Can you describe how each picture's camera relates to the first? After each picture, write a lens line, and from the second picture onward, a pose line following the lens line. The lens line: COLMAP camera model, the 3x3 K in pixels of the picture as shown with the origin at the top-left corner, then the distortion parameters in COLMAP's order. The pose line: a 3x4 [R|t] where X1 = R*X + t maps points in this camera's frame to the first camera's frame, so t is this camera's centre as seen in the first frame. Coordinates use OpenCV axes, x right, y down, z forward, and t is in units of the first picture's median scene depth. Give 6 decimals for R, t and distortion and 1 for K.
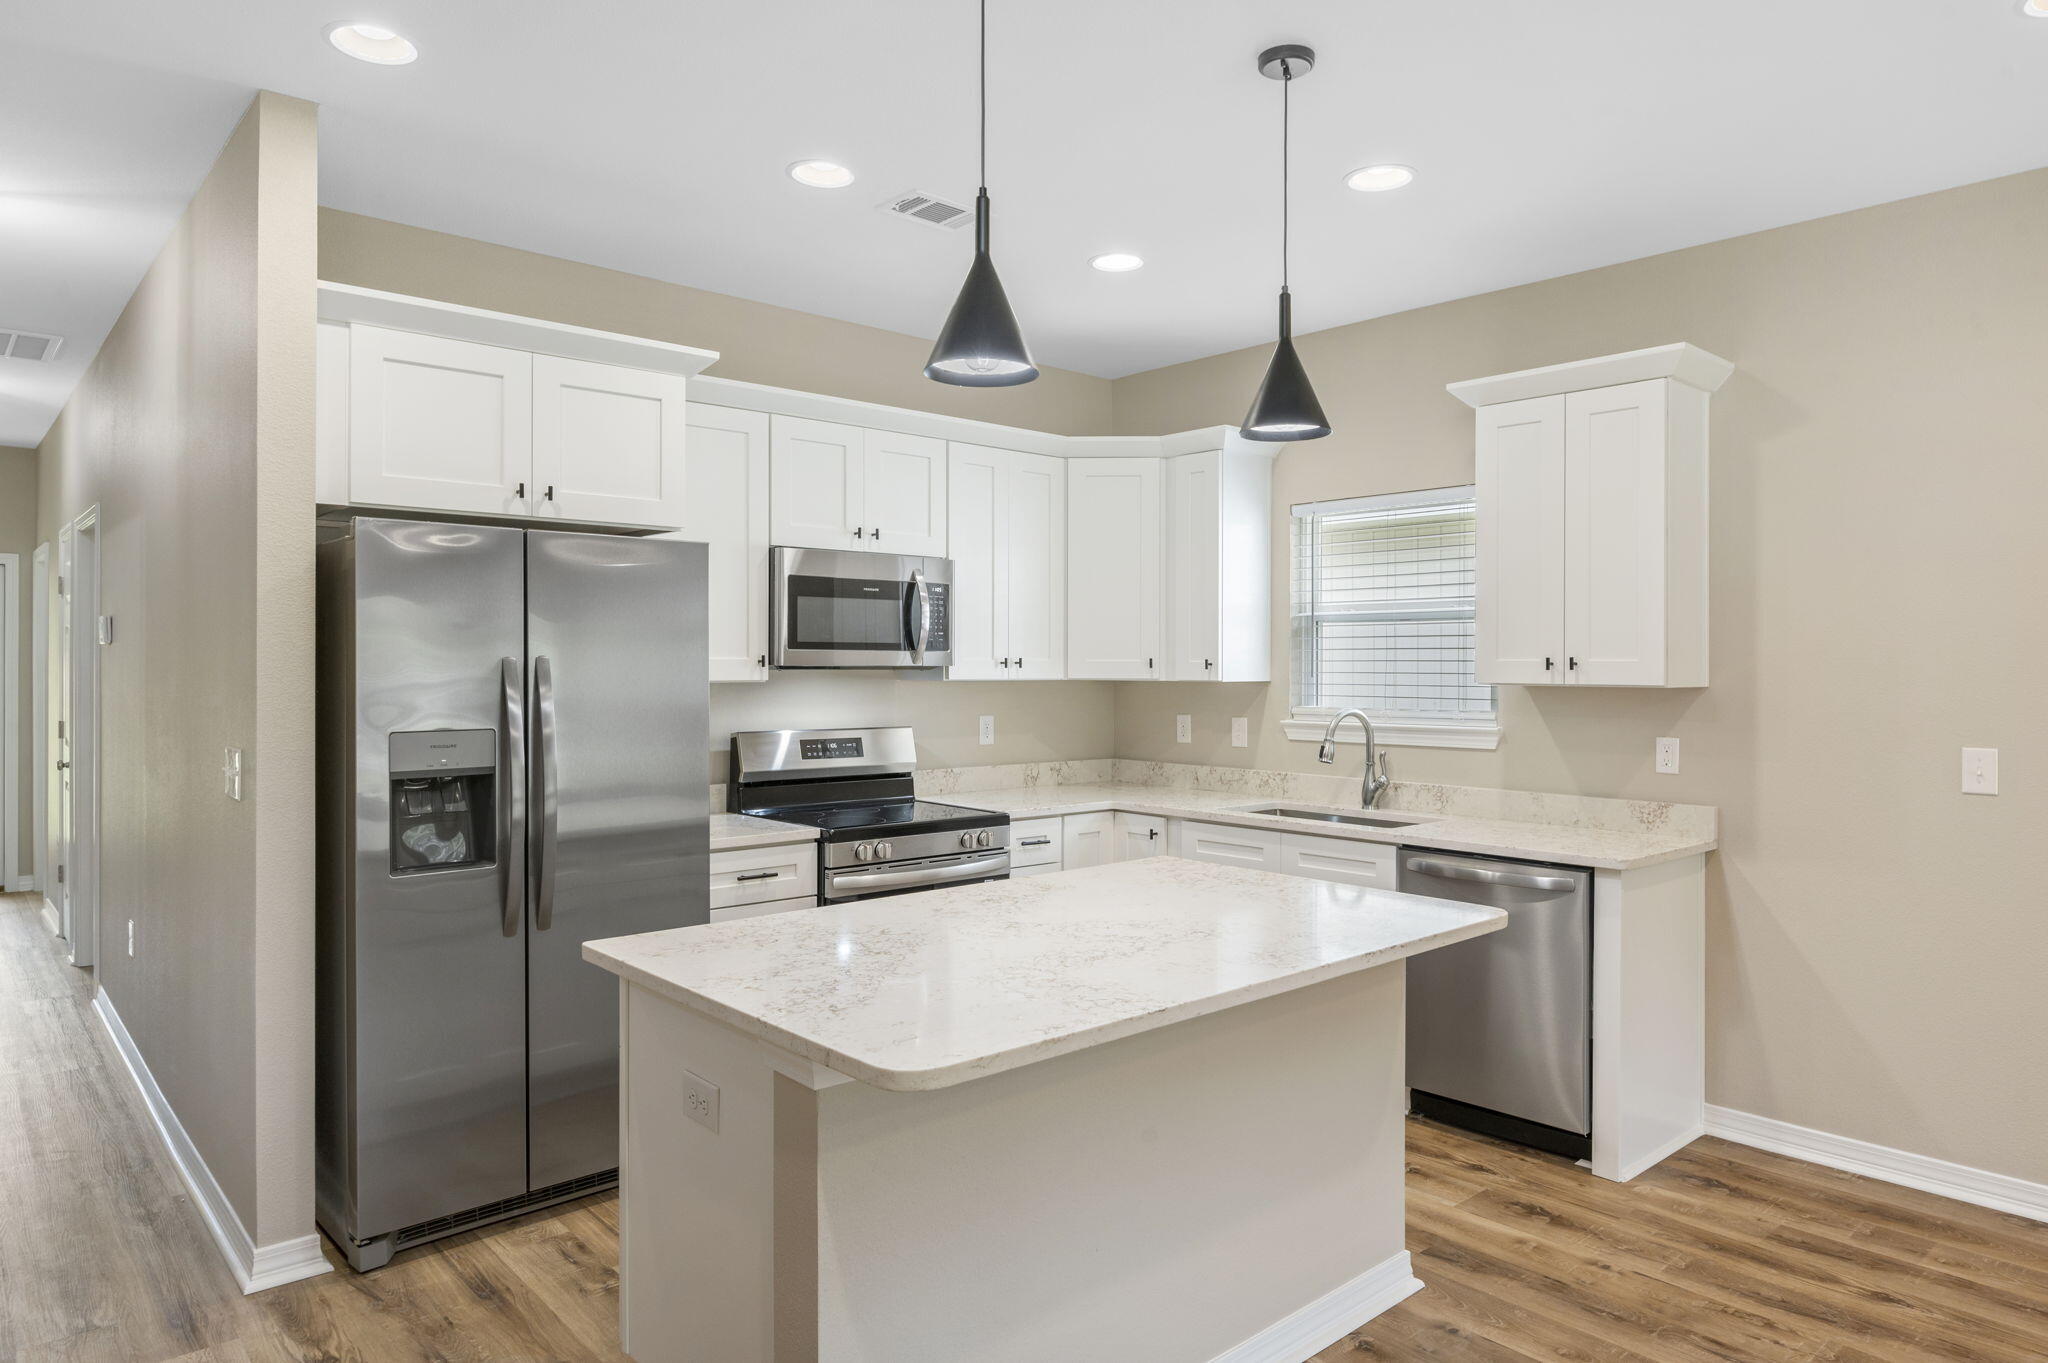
lens RADIAL K [[1243.0, 0, 1016.1], [0, 1243.0, 665.2], [0, 0, 1]] dist [-0.010241, -0.001834]
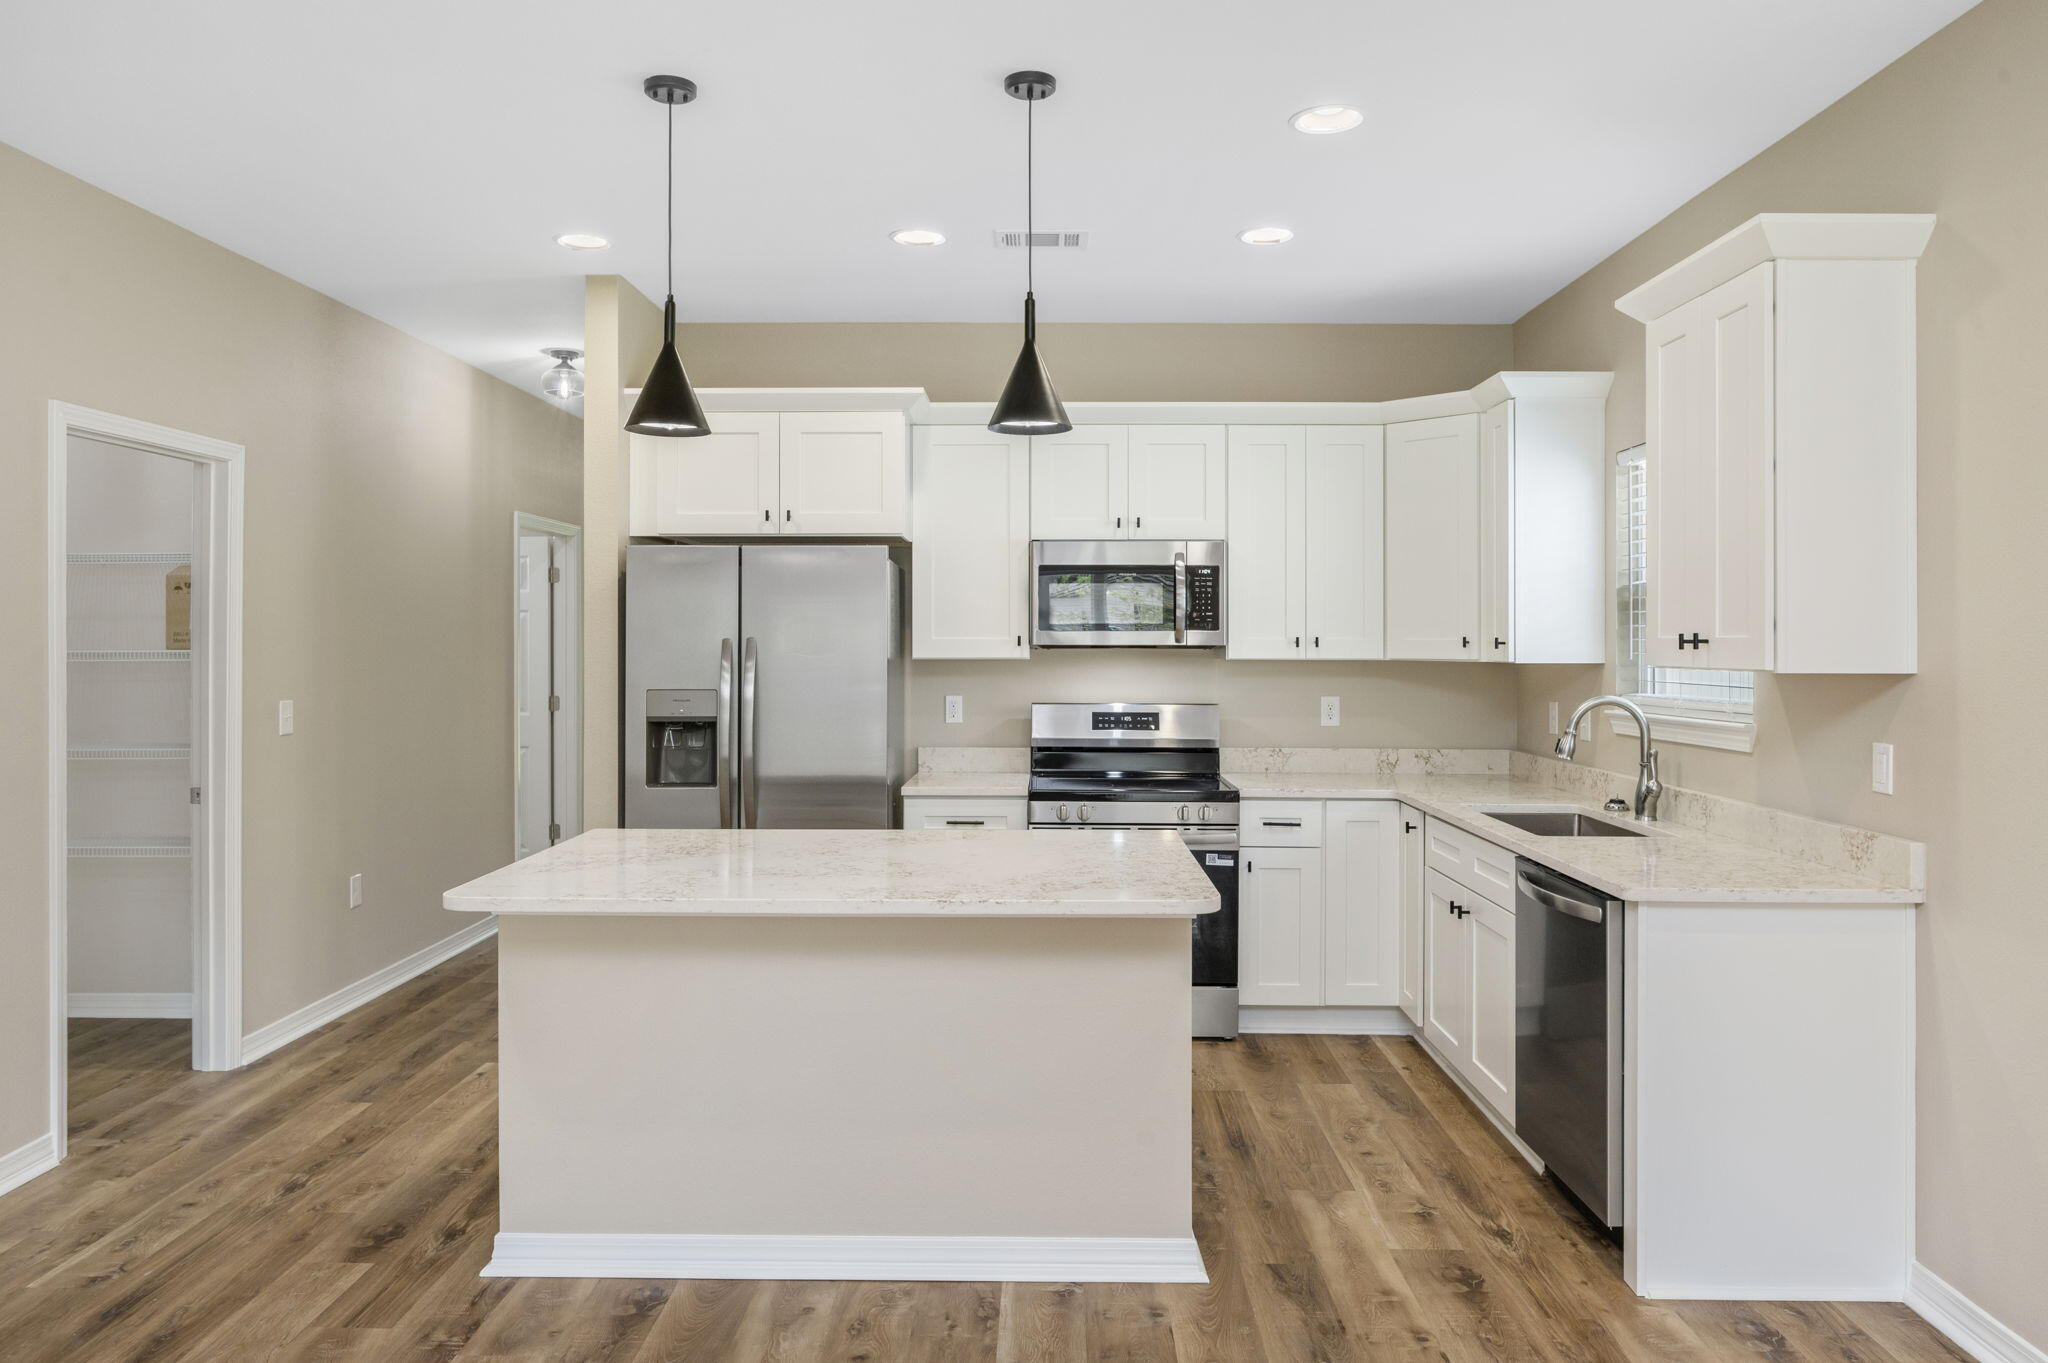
lens RADIAL K [[1324.4, 0, 1028.8], [0, 1324.4, 642.7], [0, 0, 1]] dist [-0.009046, -0.004014]
pose [[0.741762, -0.002820, -0.670657, 0.624369], [0.000167, 0.999992, -0.004020, 0.003278], [0.670663, 0.002870, 0.741757, 0.092826]]
